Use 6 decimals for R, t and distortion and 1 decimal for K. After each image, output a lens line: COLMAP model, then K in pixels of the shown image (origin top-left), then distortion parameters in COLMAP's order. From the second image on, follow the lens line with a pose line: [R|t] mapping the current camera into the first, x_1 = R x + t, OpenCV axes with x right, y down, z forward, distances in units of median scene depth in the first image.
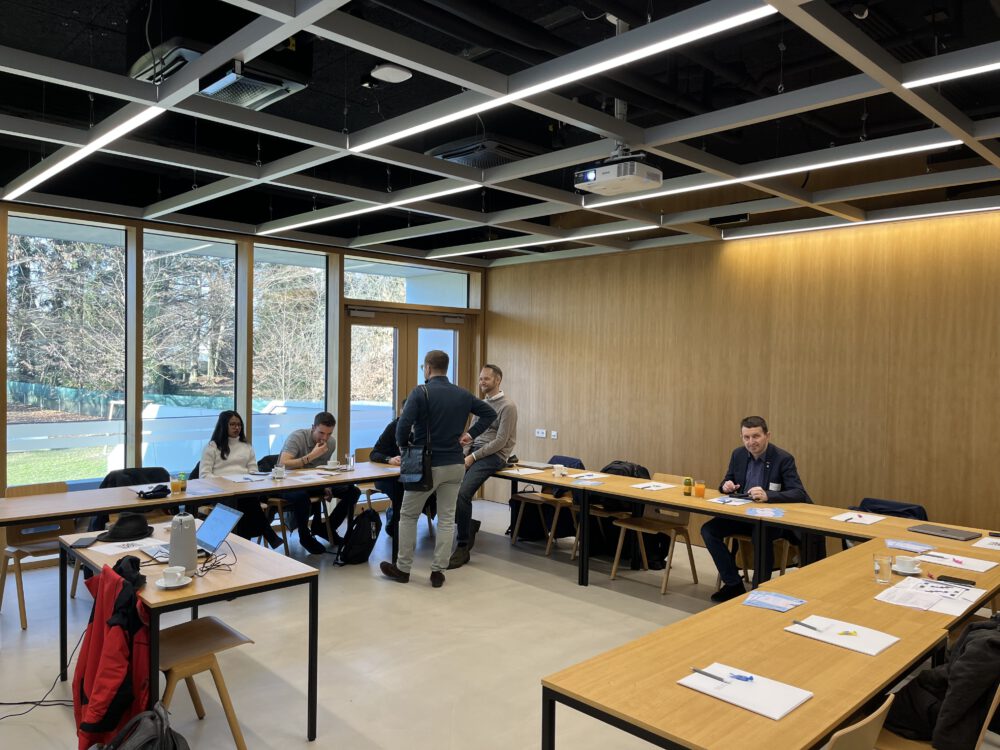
lens RADIAL K [[760.5, 0, 495.6], [0, 760.5, 378.6], [0, 0, 1]] dist [0.027051, -0.021312]
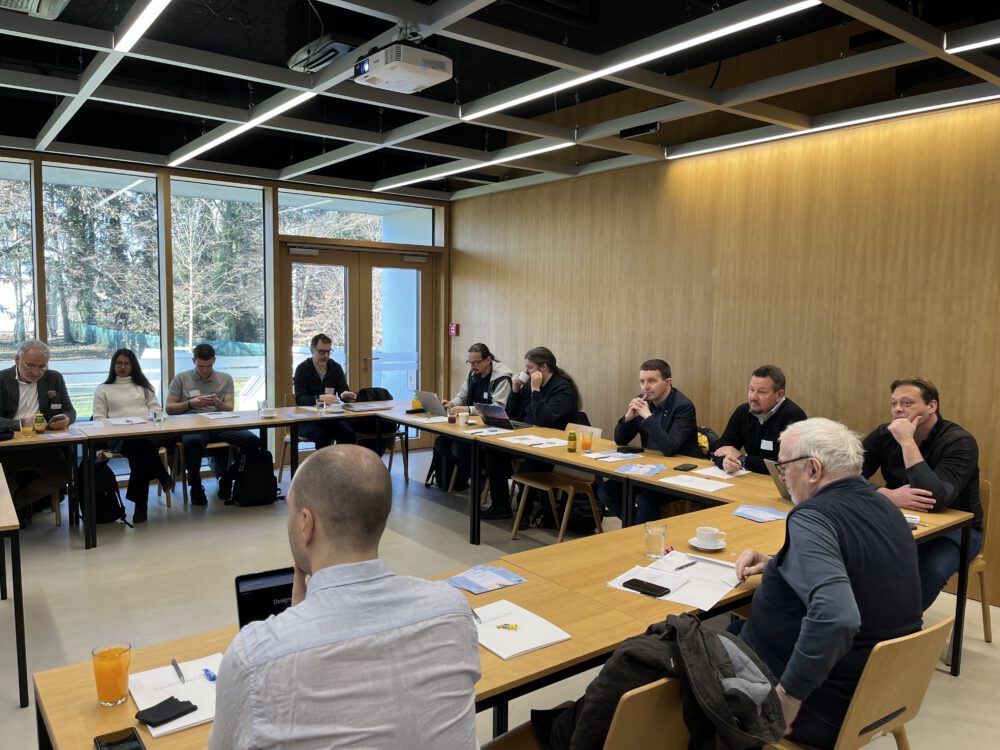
lens RADIAL K [[760.5, 0, 503.4], [0, 760.5, 373.7], [0, 0, 1]] dist [0.027051, -0.021312]
pose [[0.993022, 0.007929, -0.117664, 0.225823], [-0.000939, 0.998237, 0.059346, 0.012139], [0.117927, -0.058821, 0.991279, 0.101129]]
